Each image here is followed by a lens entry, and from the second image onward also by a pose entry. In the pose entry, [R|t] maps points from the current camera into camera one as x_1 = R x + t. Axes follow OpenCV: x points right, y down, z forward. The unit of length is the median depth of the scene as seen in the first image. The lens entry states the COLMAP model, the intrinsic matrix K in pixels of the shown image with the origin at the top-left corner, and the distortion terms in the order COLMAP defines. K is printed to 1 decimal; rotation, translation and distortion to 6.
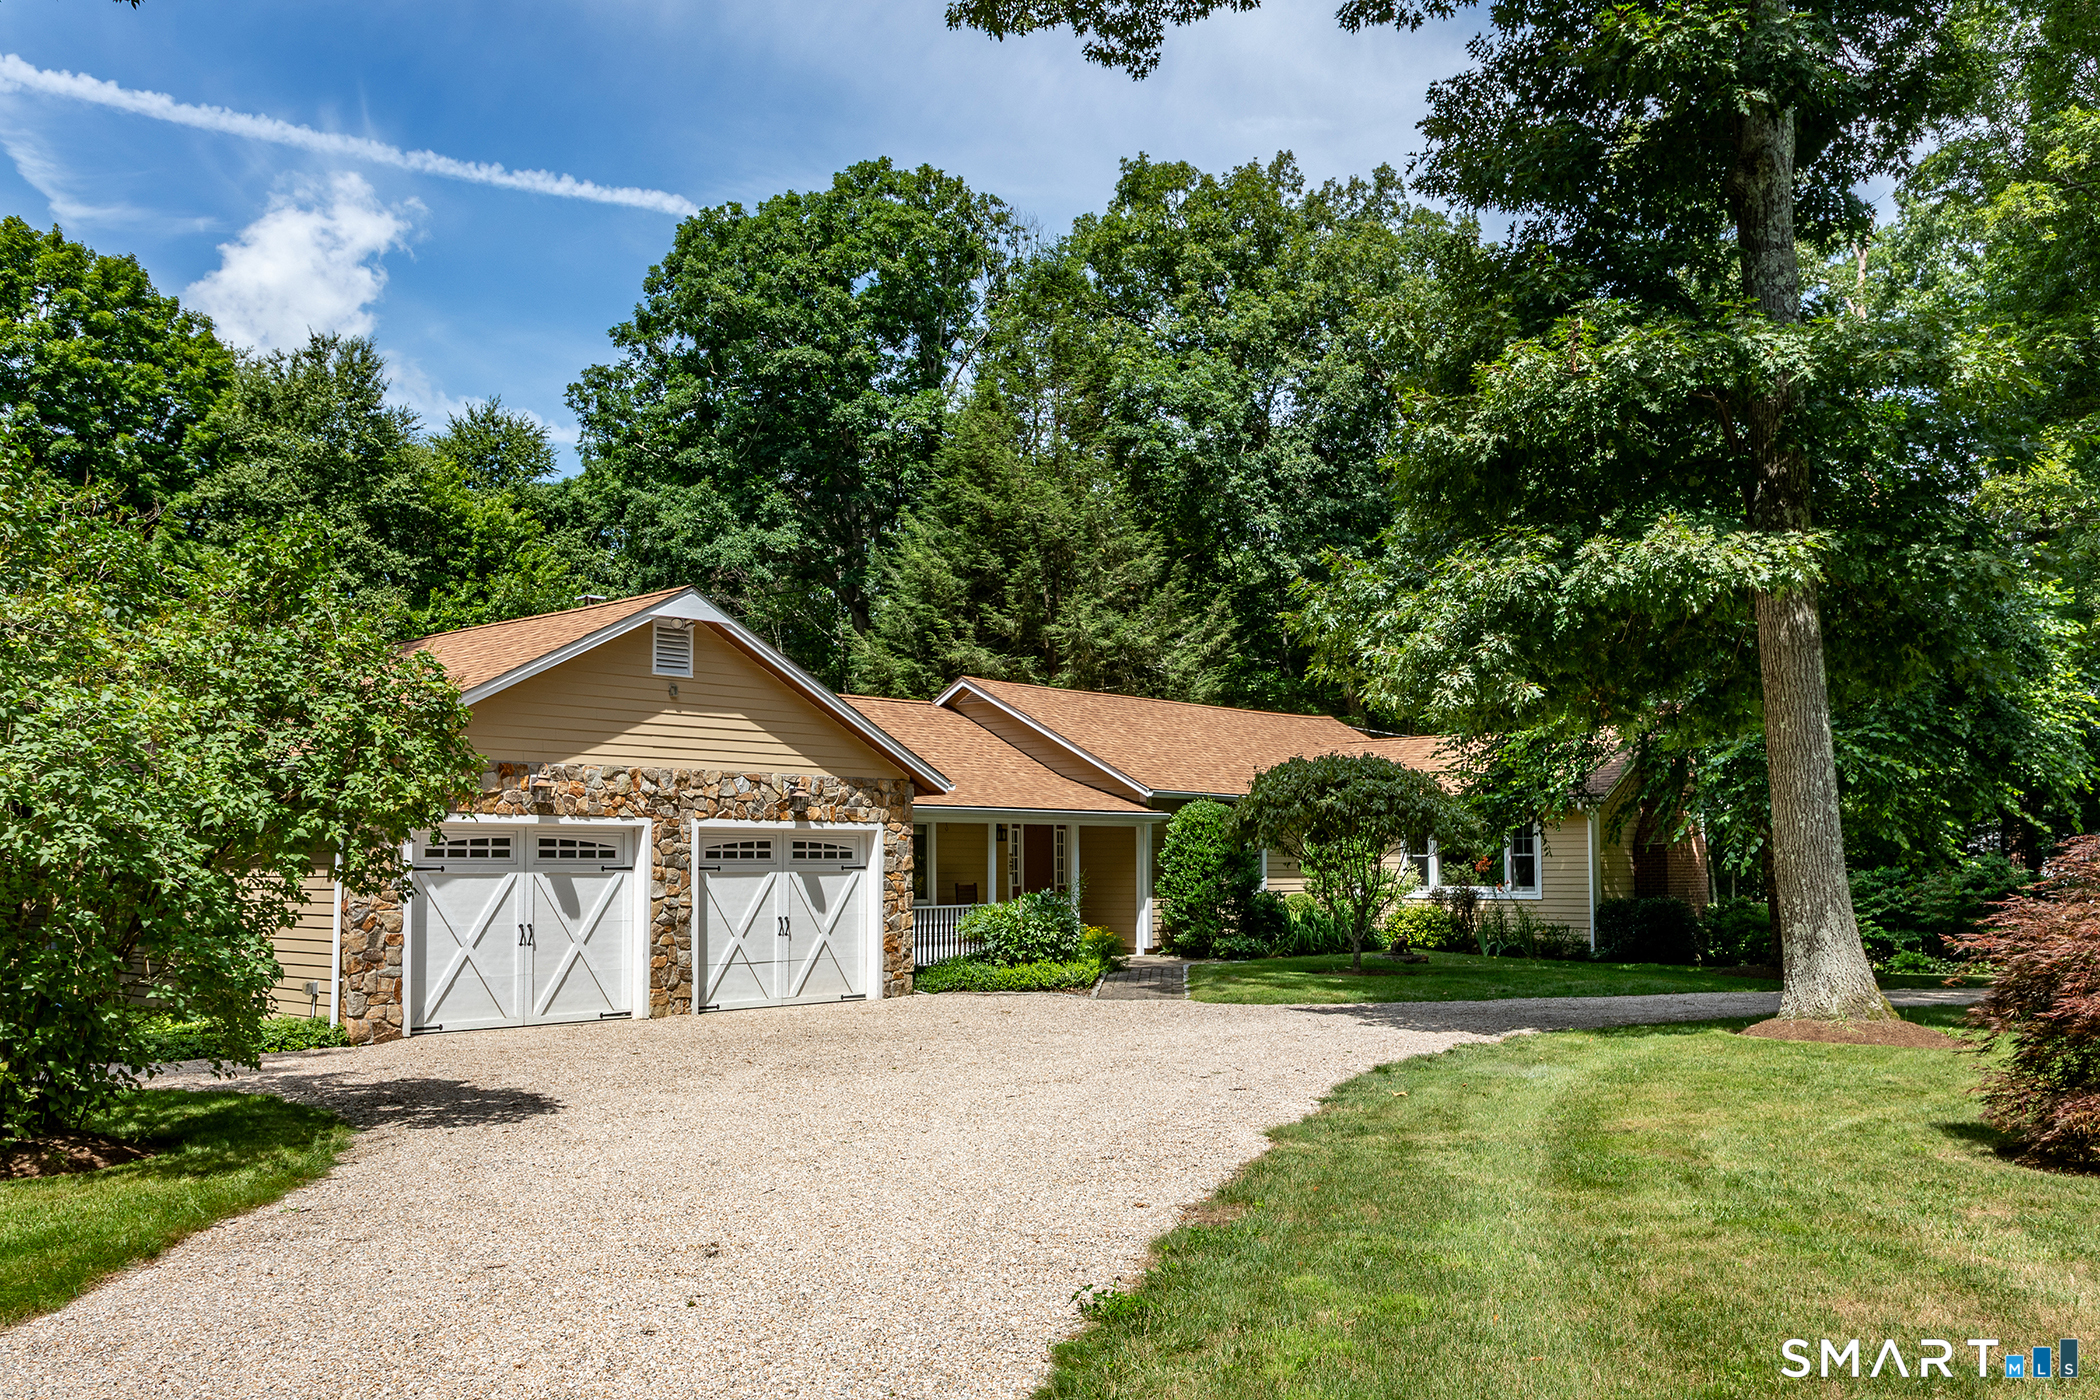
lens RADIAL K [[1481.5, 0, 1020.2], [0, 1481.5, 708.0], [0, 0, 1]] dist [-0.006724, -0.000996]
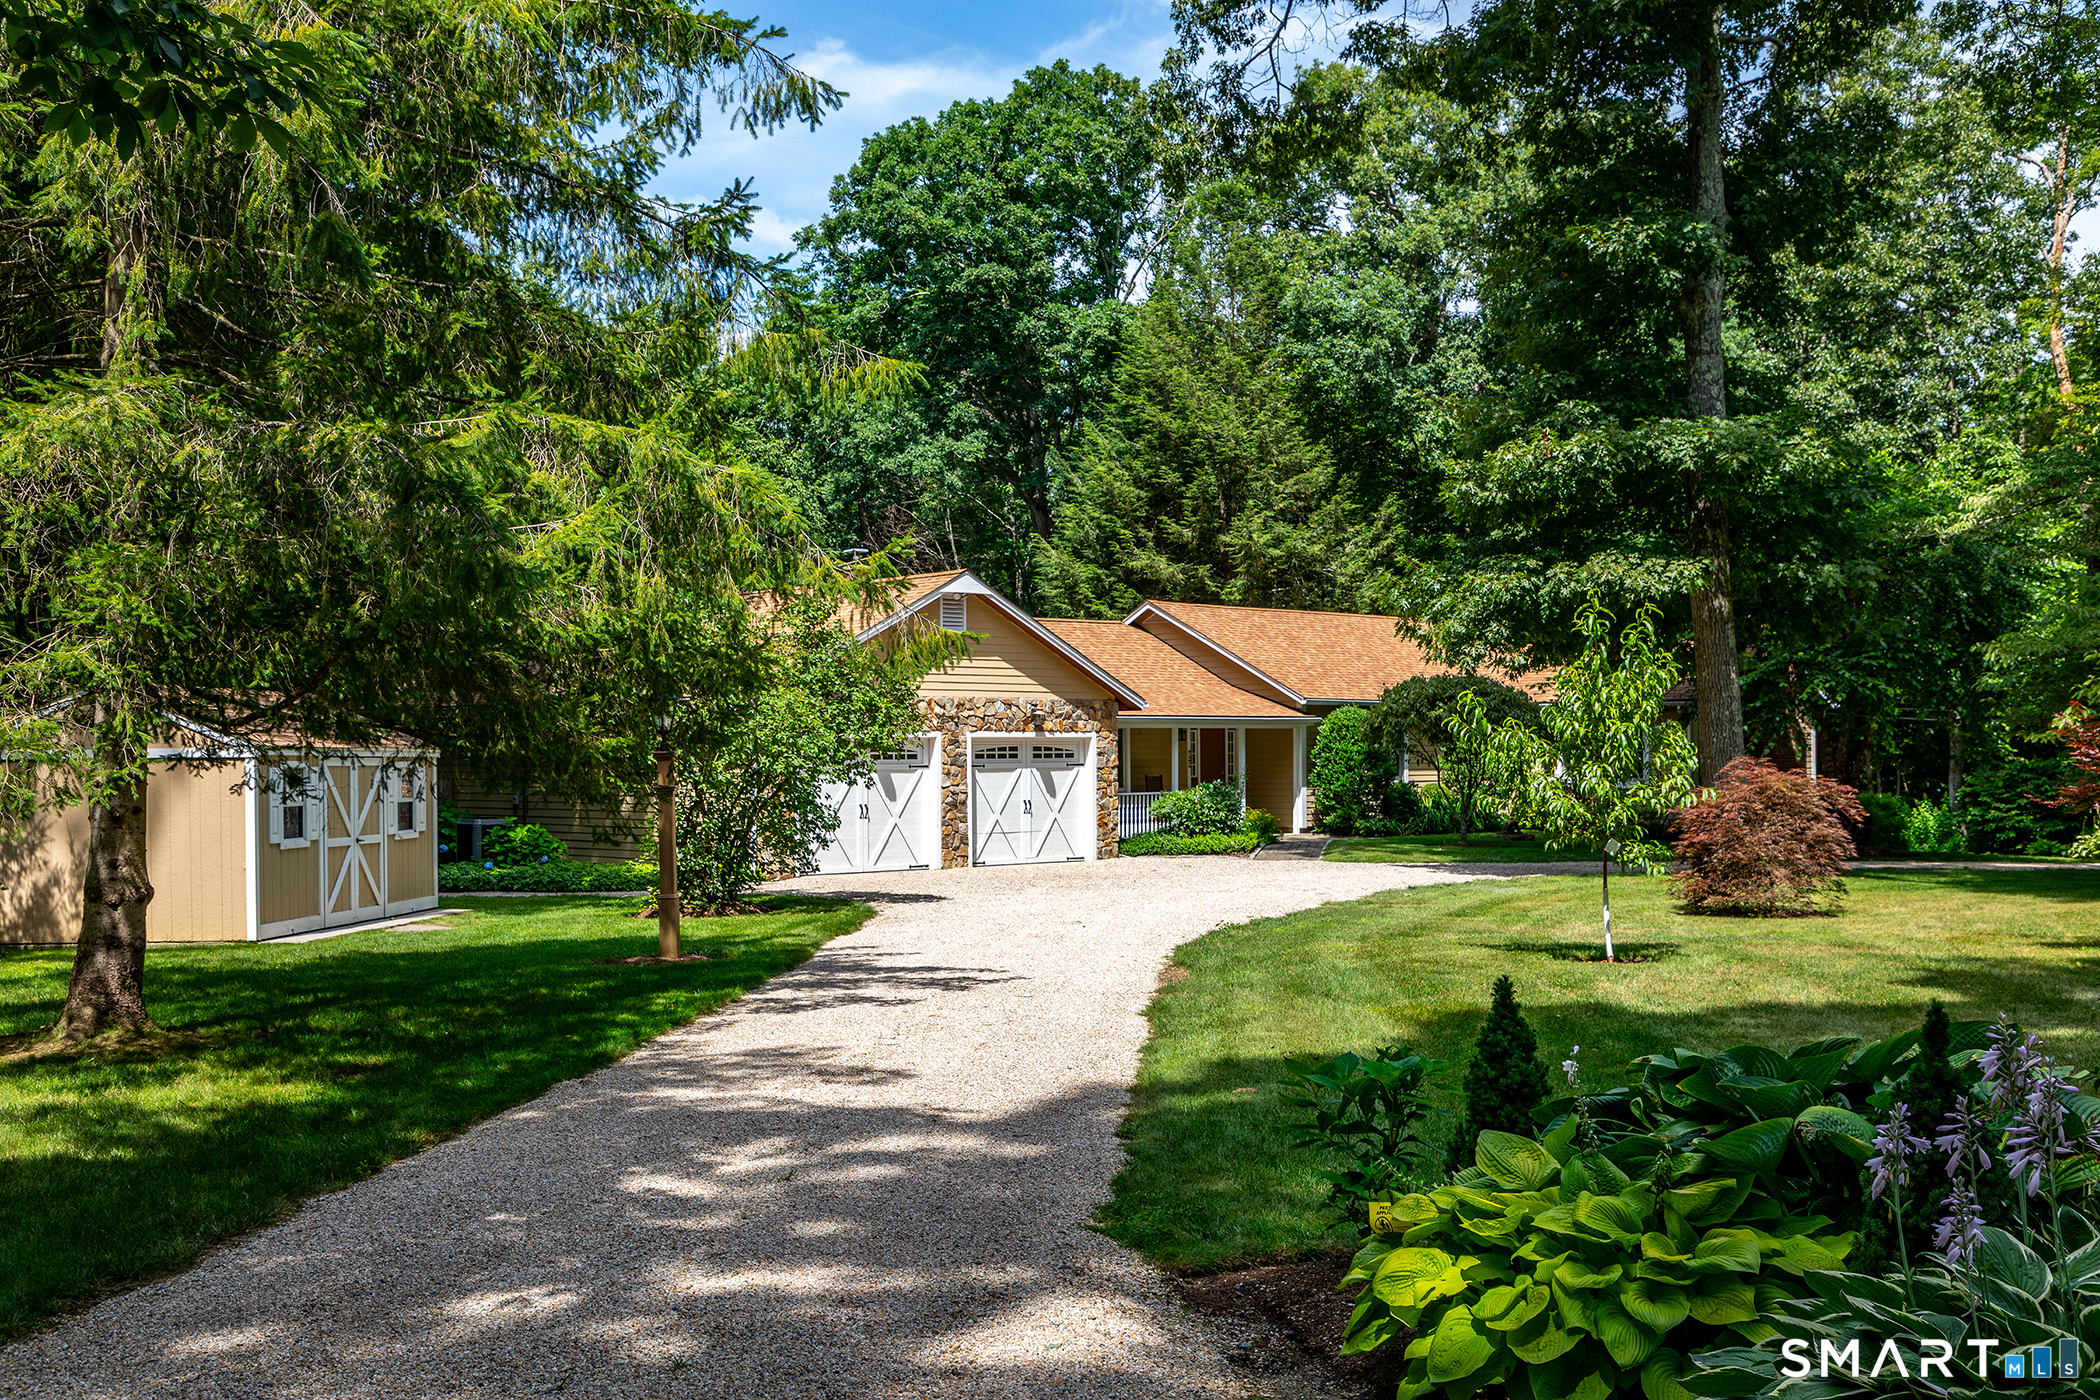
lens RADIAL K [[2248.3, 0, 1050.0], [0, 2248.3, 700.0], [0, 0, 1]] dist [0.006179, 0.002348]
pose [[0.997905, -0.001272, -0.064677, -0.001035], [0.007016, 0.996038, 0.088655, -0.091453], [0.064307, -0.088923, 0.993960, -0.712747]]
